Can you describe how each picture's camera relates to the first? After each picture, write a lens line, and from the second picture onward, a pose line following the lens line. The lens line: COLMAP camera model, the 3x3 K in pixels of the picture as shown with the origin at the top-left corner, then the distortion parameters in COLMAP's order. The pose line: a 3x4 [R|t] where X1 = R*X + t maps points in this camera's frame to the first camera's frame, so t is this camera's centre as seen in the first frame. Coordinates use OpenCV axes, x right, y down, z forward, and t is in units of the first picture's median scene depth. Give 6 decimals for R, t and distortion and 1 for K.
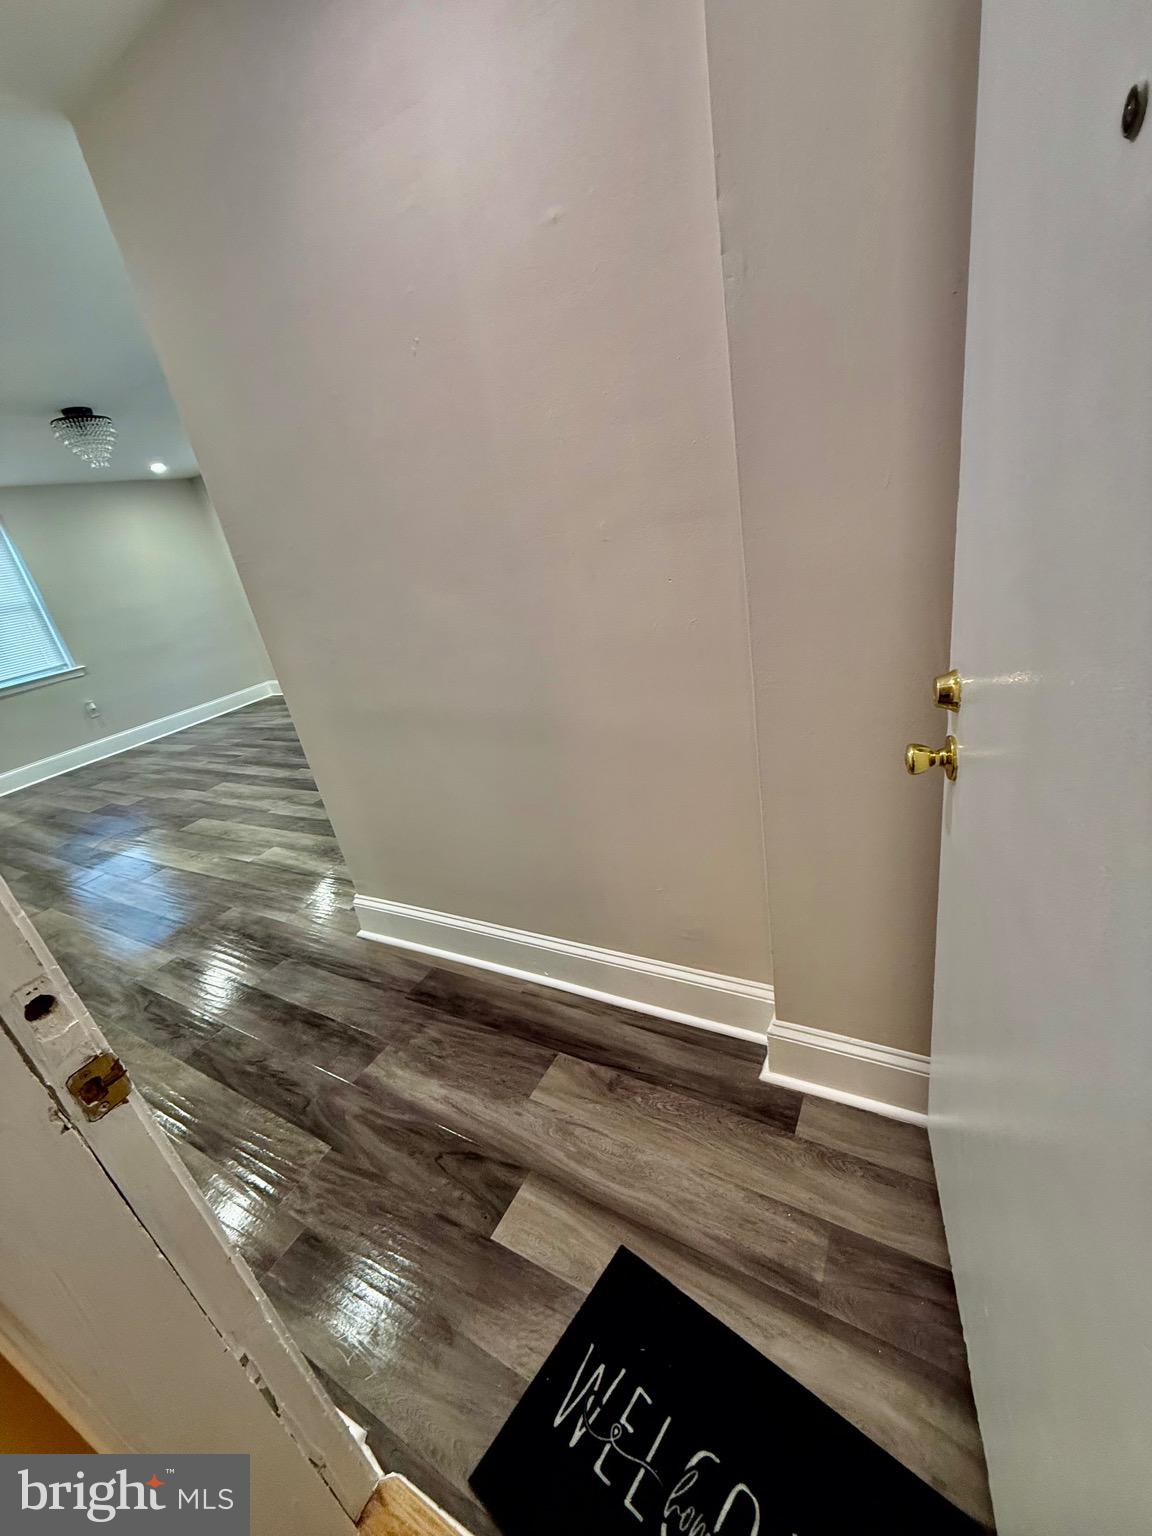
lens RADIAL K [[610.2, 0, 583.8], [0, 610.2, 769.1], [0, 0, 1]] dist [0.003406, 0.000489]
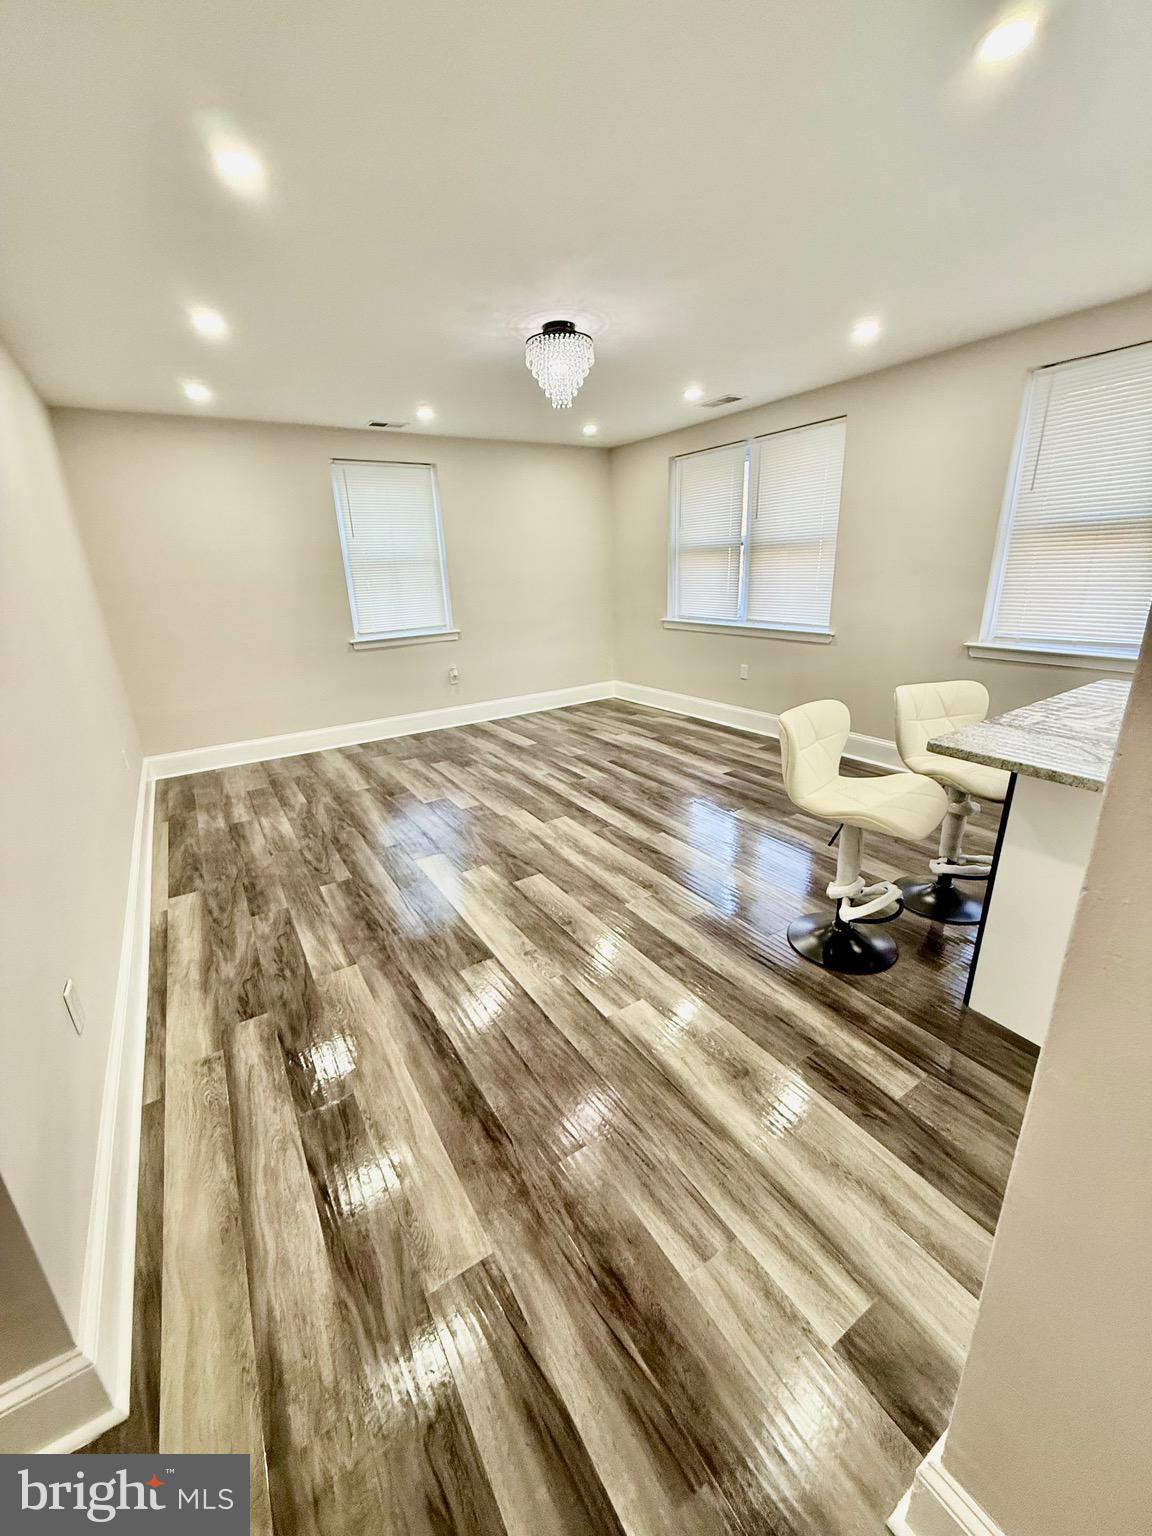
lens RADIAL K [[610.2, 0, 574.9], [0, 610.2, 778.6], [0, 0, 1]] dist [0.003406, 0.000489]
pose [[0.869412, 0.292389, -0.398285, -0.282265], [-0.290732, 0.954519, 0.066095, -0.081353], [0.399496, 0.058330, 0.914877, 0.283598]]
